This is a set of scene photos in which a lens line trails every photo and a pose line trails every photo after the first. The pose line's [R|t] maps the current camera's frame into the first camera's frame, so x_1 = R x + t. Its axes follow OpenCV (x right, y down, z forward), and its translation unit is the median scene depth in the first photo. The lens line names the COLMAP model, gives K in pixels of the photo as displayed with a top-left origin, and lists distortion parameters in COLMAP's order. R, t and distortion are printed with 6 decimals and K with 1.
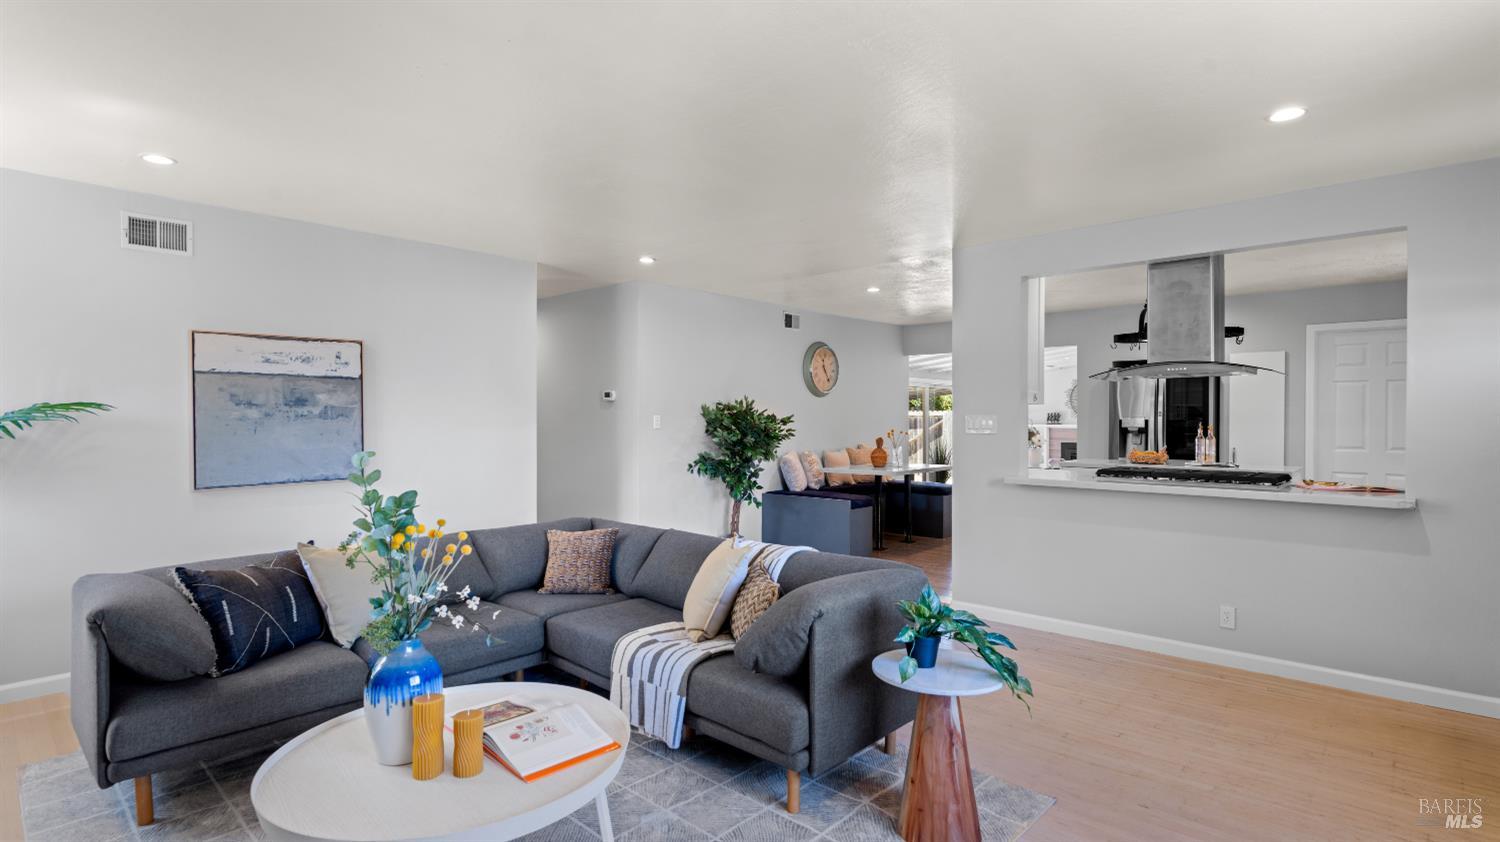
lens RADIAL K [[742.4, 0, 743.4], [0, 742.4, 424.2], [0, 0, 1]] dist [0.038135, 0.000022]
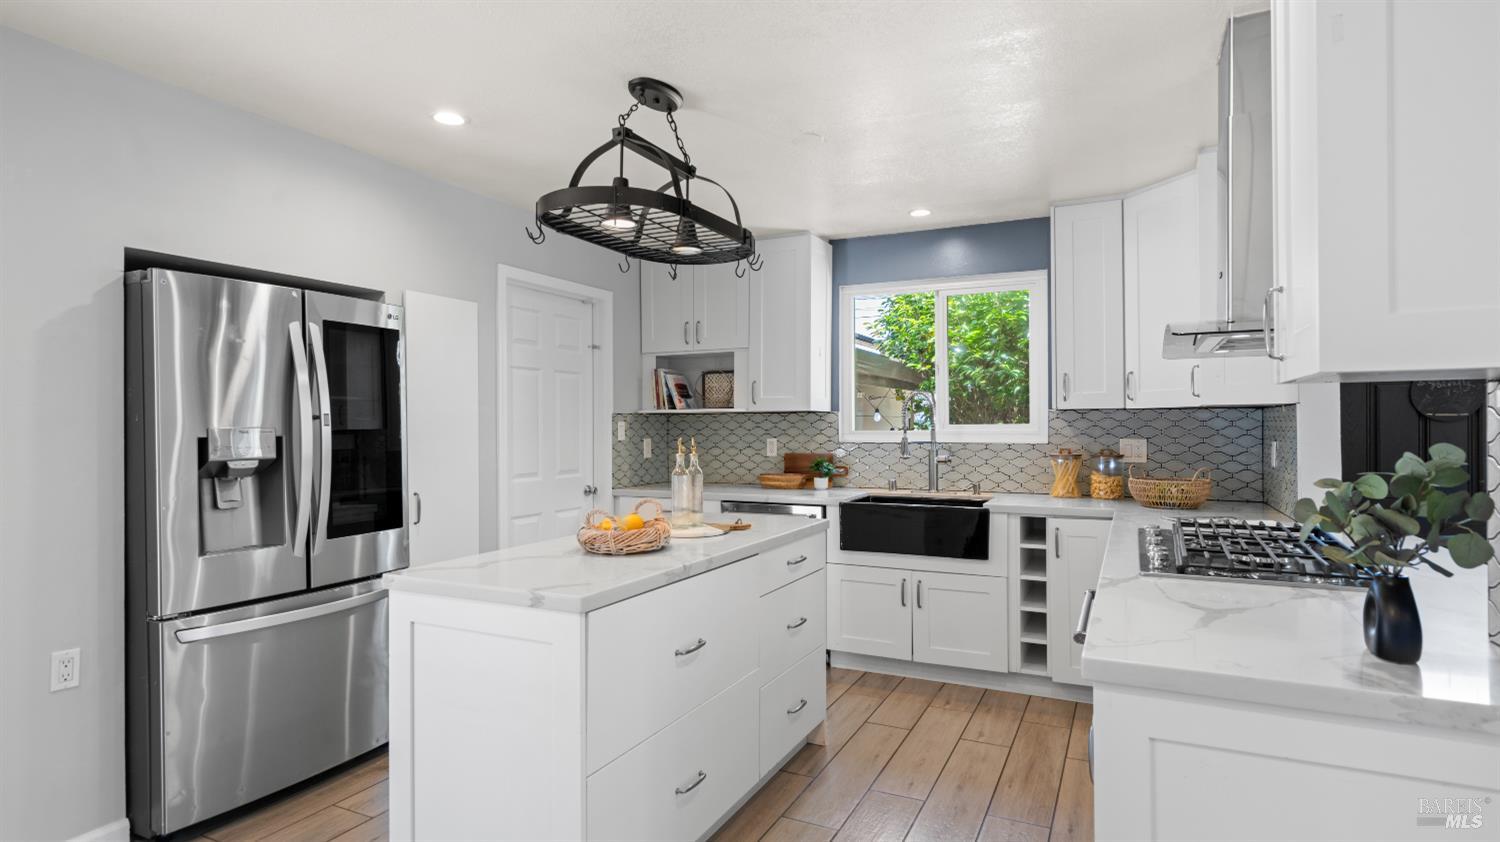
lens RADIAL K [[778.2, 0, 748.9], [0, 778.2, 427.1], [0, 0, 1]] dist [-0.002951, 0.004338]
pose [[-0.282873, -0.005758, 0.959140, 0.201890], [0.011994, 0.999883, 0.009540, -0.018180], [-0.959082, 0.014203, -0.282771, 1.460188]]
